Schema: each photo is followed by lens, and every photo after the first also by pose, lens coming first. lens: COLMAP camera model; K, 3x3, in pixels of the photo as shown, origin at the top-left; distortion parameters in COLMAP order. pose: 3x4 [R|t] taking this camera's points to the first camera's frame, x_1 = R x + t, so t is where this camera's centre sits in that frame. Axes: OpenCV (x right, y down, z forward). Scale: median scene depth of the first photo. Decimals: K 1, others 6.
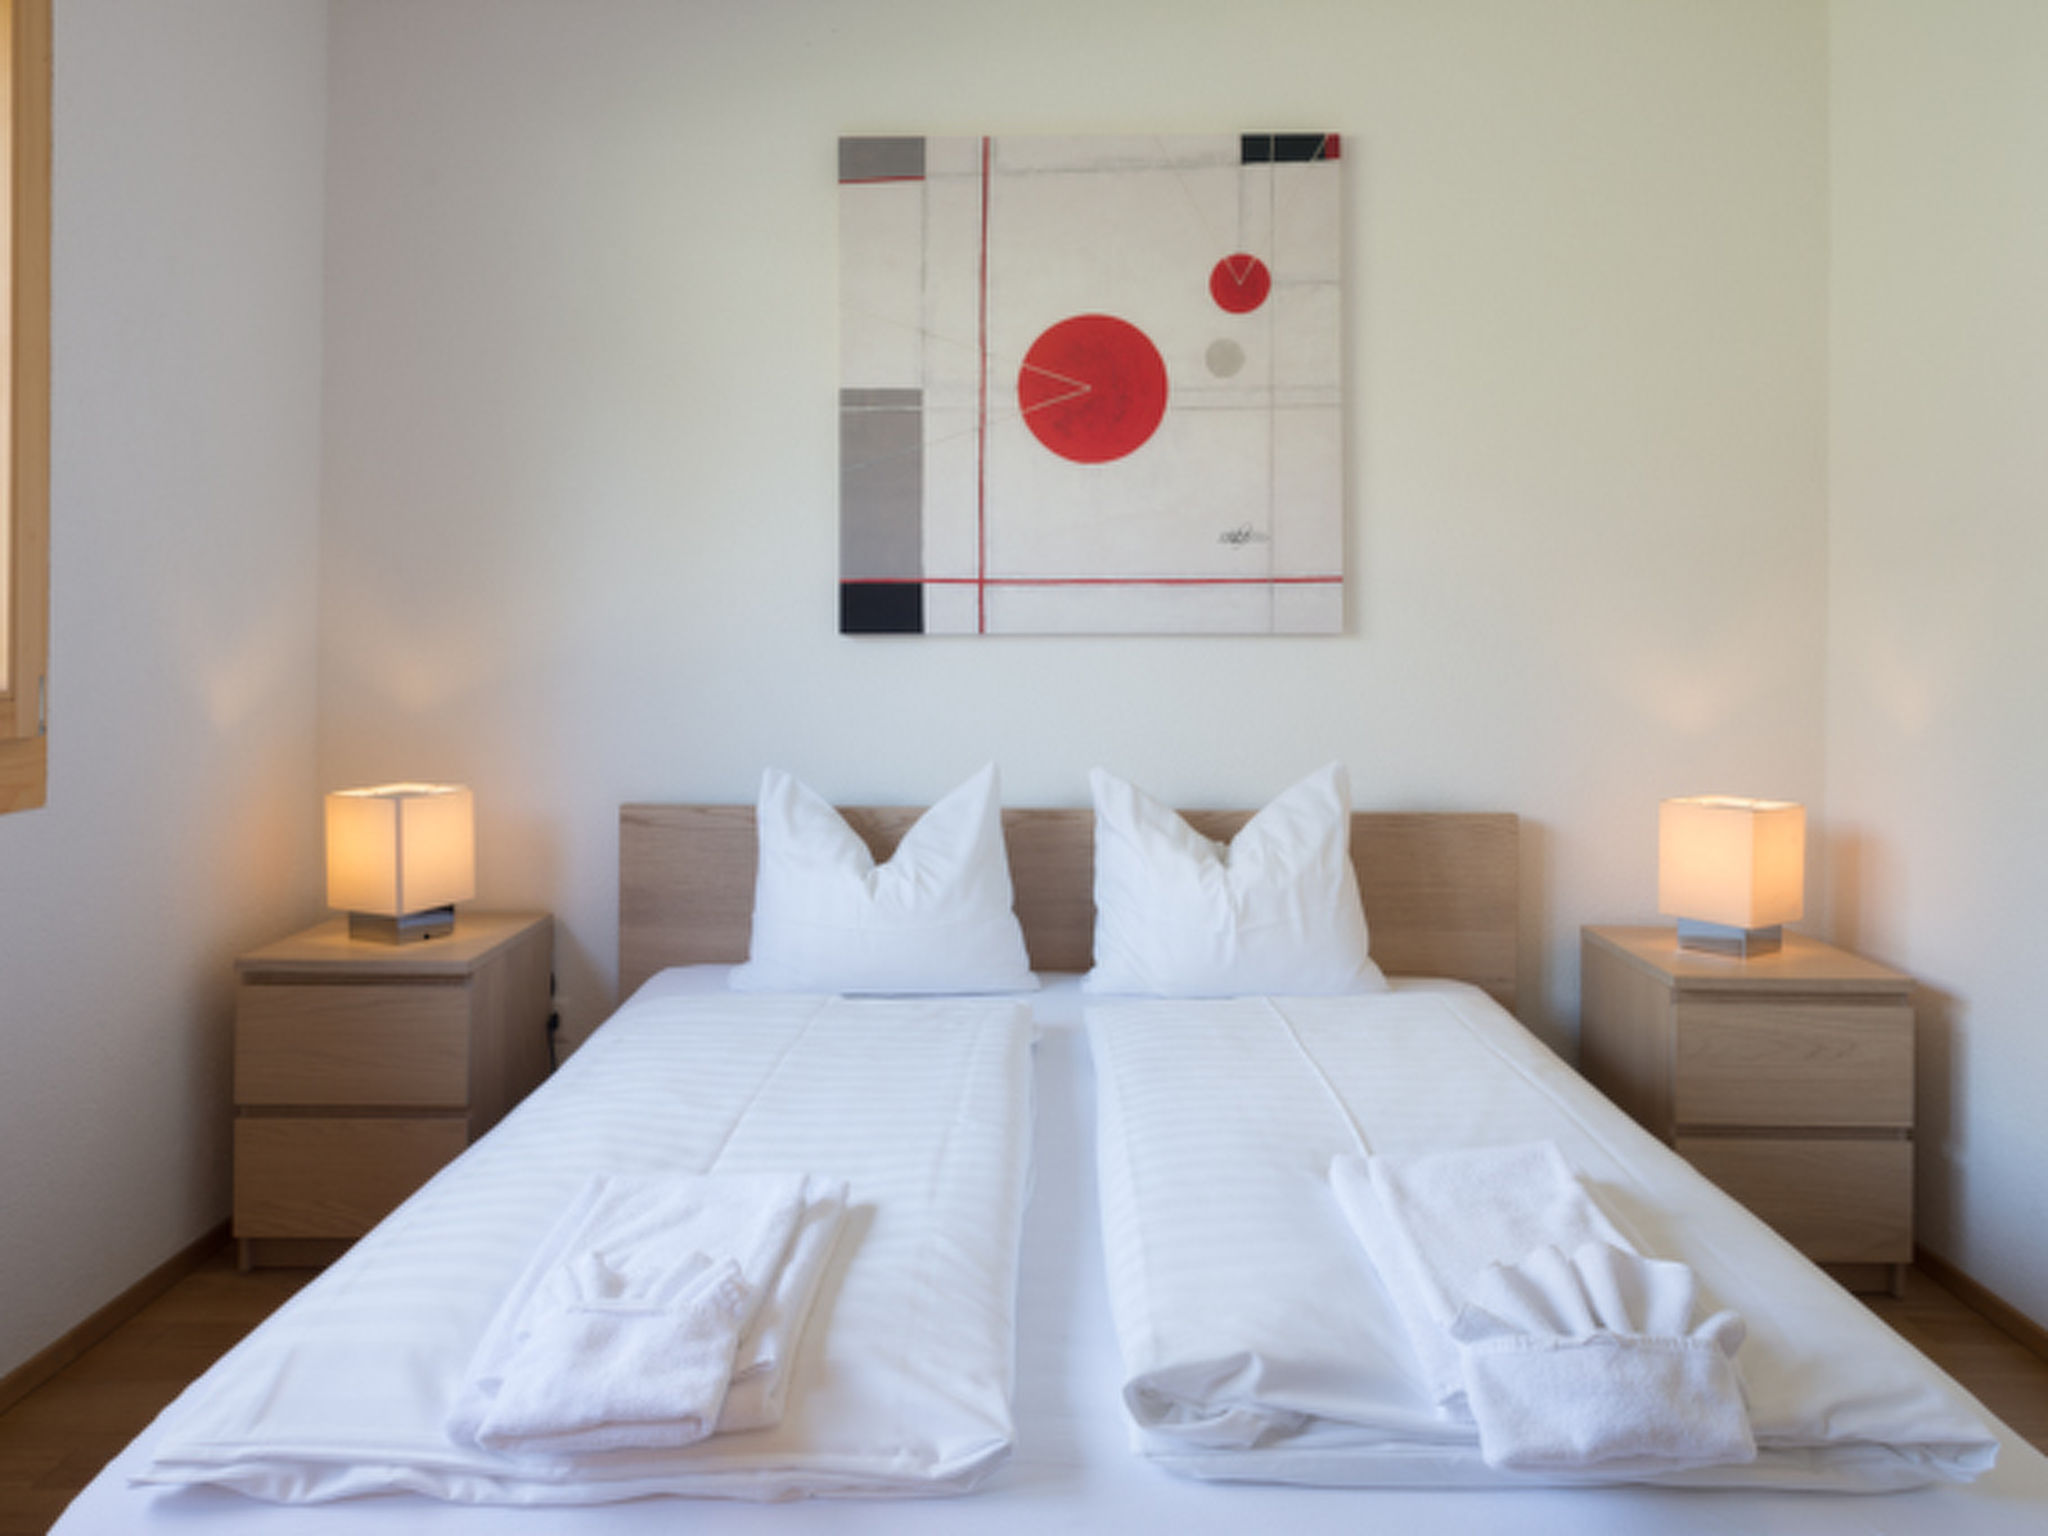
lens RADIAL K [[1610.3, 0, 1026.3], [0, 1610.3, 624.8], [0, 0, 1]] dist [-0.001273, -0.000104]
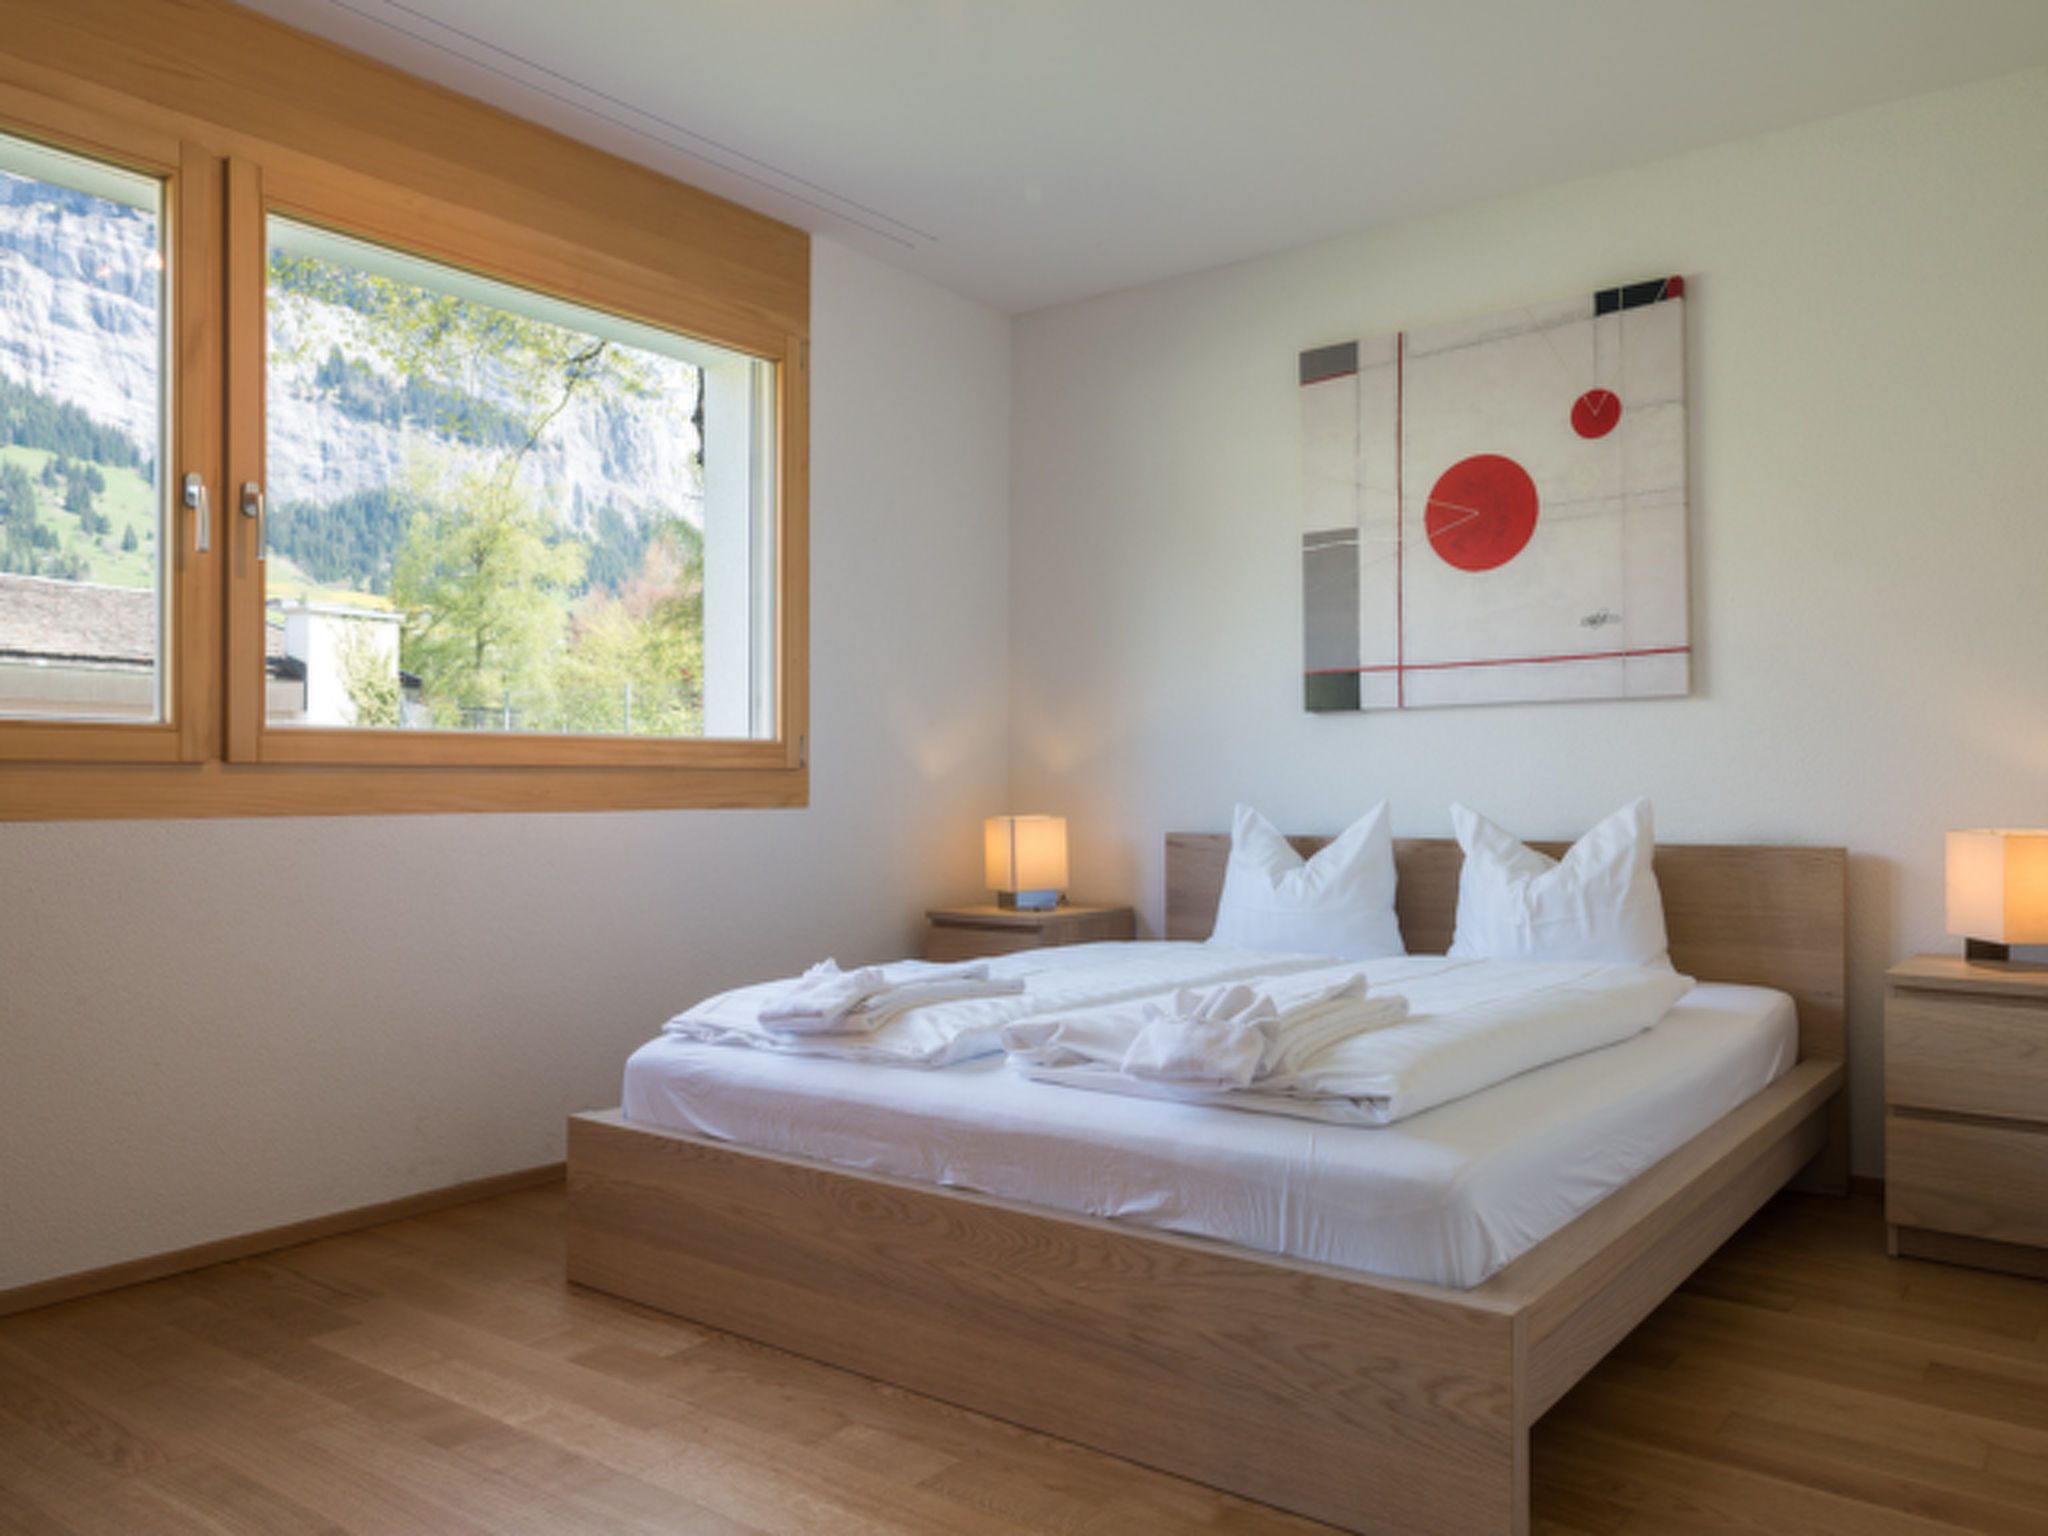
lens RADIAL K [[1545.7, 0, 1021.1], [0, 1545.7, 762.4], [0, 0, 1]] dist [-0.000587, 0.009694]
pose [[0.800980, -0.017222, -0.598443, 0.482491], [0.010137, 0.999833, -0.015206, 0.067136], [0.598605, 0.006113, 0.801021, -0.203963]]
